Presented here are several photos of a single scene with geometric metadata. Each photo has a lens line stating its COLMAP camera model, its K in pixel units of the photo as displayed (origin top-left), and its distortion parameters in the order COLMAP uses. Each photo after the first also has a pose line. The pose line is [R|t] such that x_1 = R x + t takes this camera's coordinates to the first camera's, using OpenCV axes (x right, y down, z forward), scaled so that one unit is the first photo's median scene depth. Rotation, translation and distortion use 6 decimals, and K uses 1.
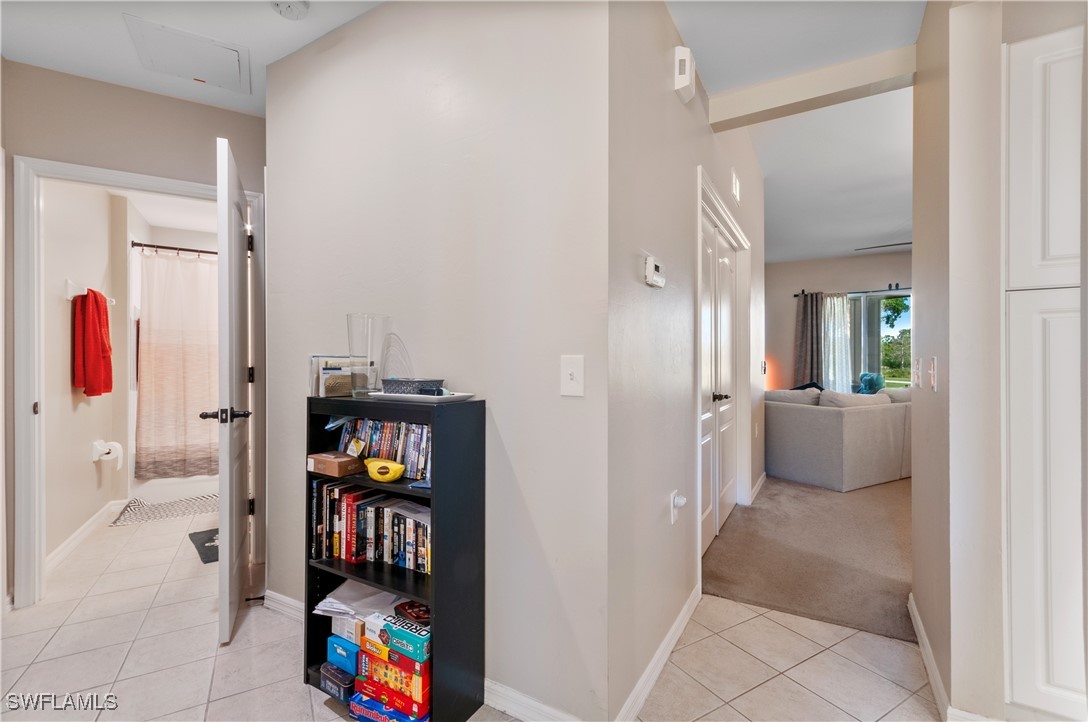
lens RADIAL K [[480.7, 0, 546.0], [0, 480.7, 364.1], [0, 0, 1]] dist [0.004168, 0.000221]
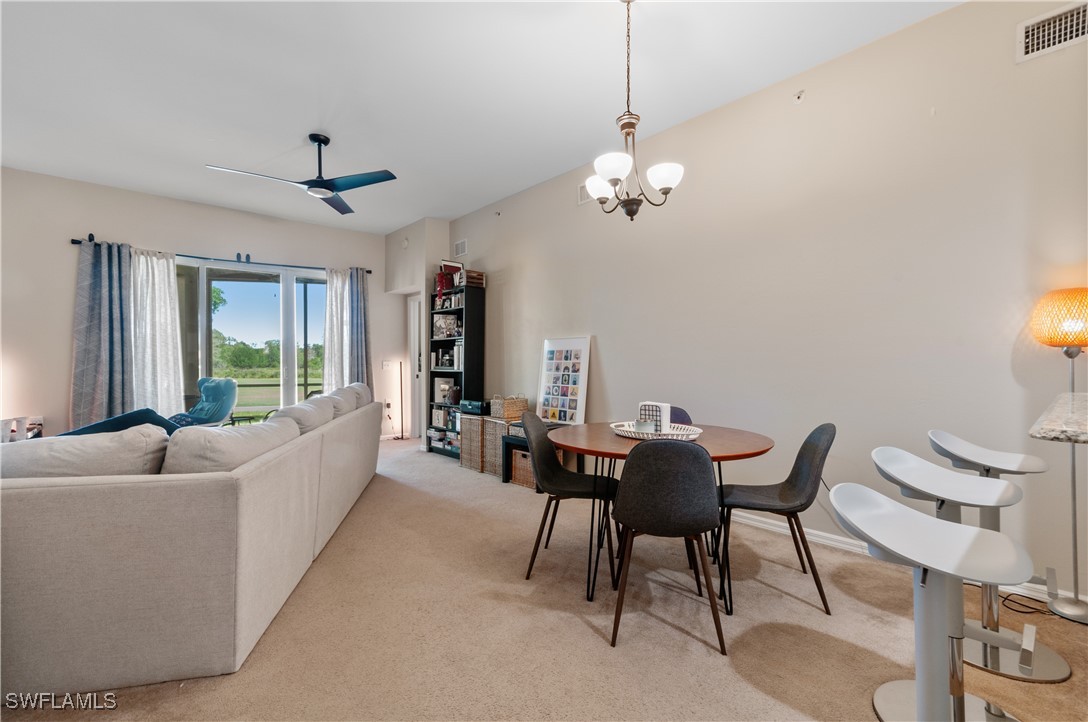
lens RADIAL K [[480.7, 0, 551.7], [0, 480.7, 364.5], [0, 0, 1]] dist [0.004168, 0.000221]
pose [[0.300169, -0.003731, 0.953879, 0.157362], [0.002648, 0.999992, 0.003078, -0.000604], [-0.953882, 0.001601, 0.300177, 0.319299]]
